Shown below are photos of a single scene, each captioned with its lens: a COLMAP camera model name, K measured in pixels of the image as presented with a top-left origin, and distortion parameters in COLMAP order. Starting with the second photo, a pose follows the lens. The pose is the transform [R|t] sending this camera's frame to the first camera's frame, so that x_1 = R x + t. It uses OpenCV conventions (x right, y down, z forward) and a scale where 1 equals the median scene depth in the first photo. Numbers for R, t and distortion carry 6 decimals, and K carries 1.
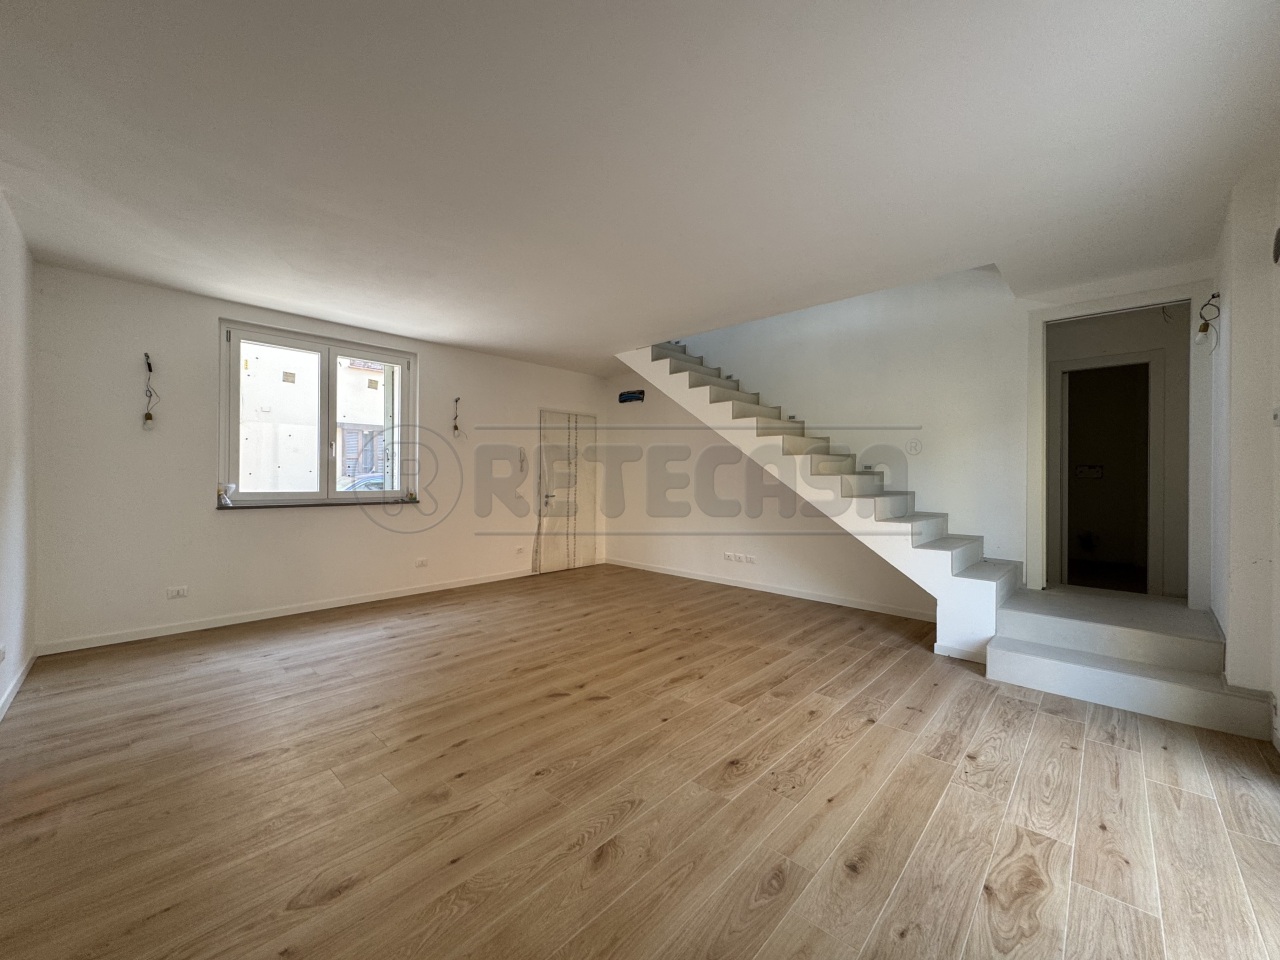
lens RADIAL K [[510.2, 0, 639.6], [0, 510.2, 478.7], [0, 0, 1]] dist [-0.001251, 0.000607]
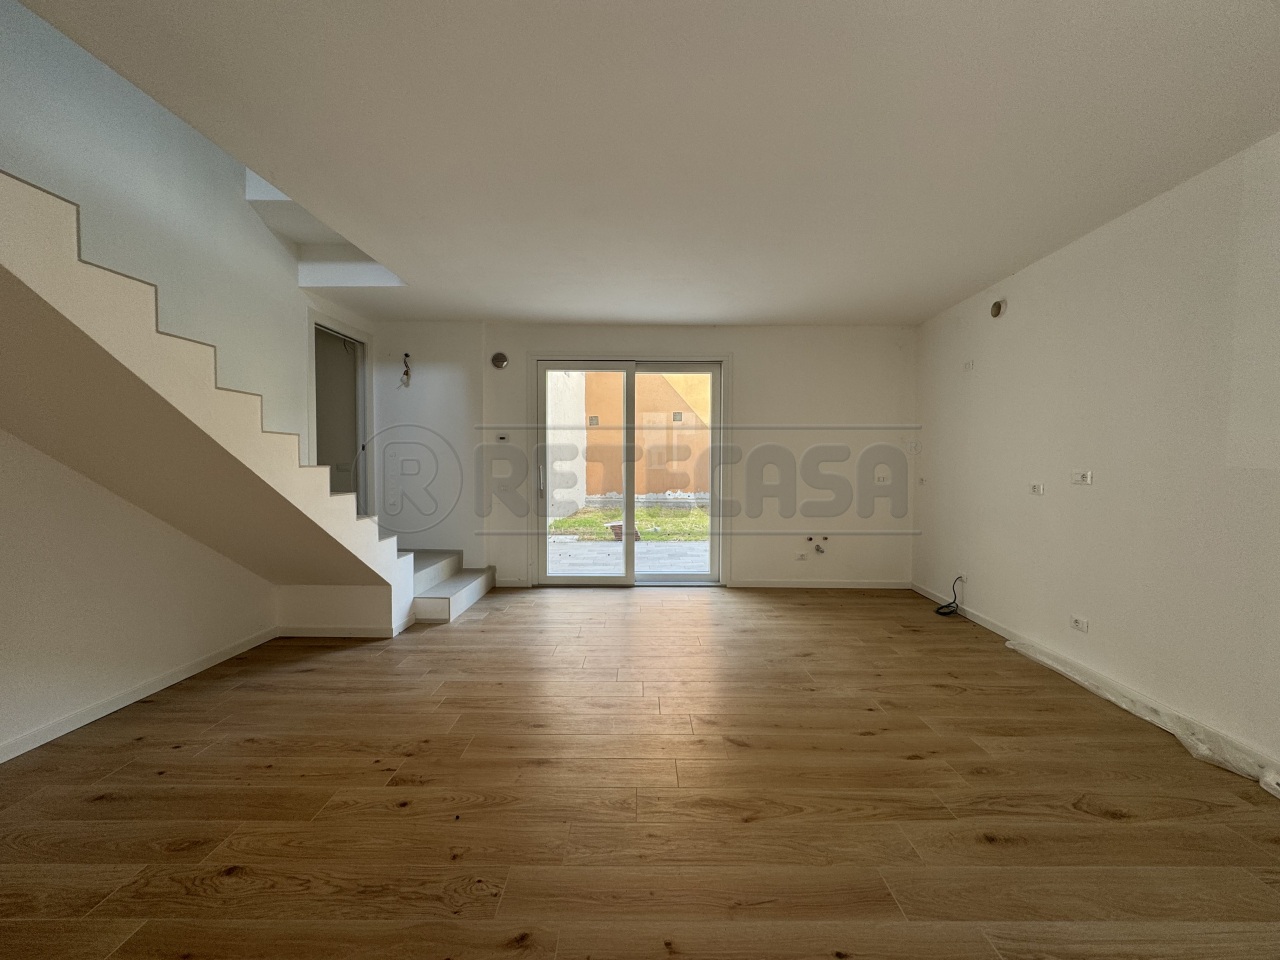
lens RADIAL K [[510.3, 0, 639.8], [0, 510.3, 477.3], [0, 0, 1]] dist [-0.001301, 0.000276]
pose [[-0.680204, -0.029868, 0.732414, -0.559304], [-0.003858, 0.999302, 0.037168, -0.025088], [-0.733012, 0.022456, -0.679844, 1.453612]]
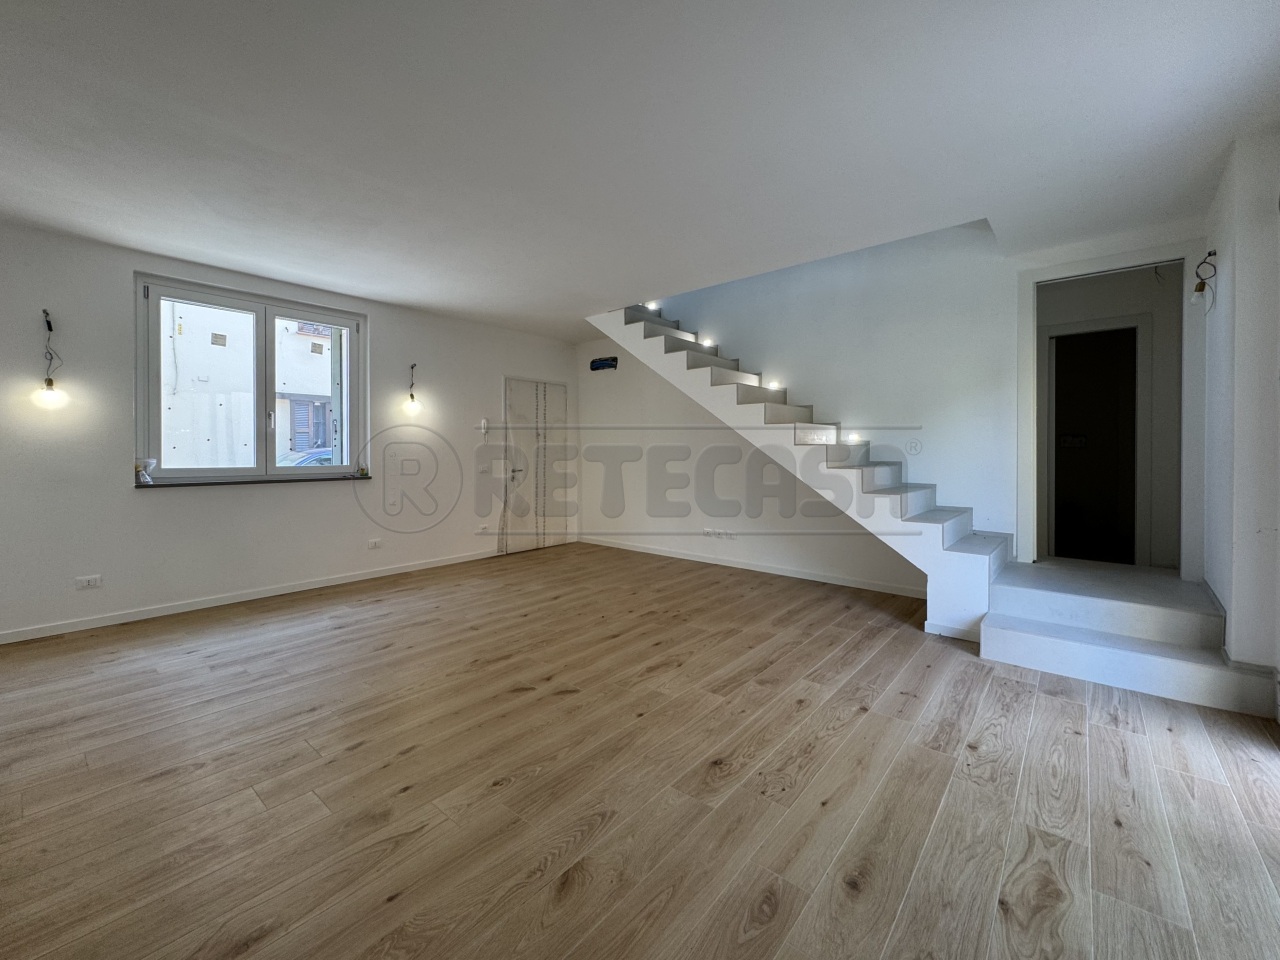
lens RADIAL K [[526.9, 0, 640.0], [0, 526.9, 458.2], [0, 0, 1]] dist [-0.002470, 0.000592]
pose [[0.998824, -0.007539, 0.047885, 0.006103], [0.007065, 0.999924, 0.010068, 0.006803], [-0.047957, -0.009718, 0.998802, 0.057368]]
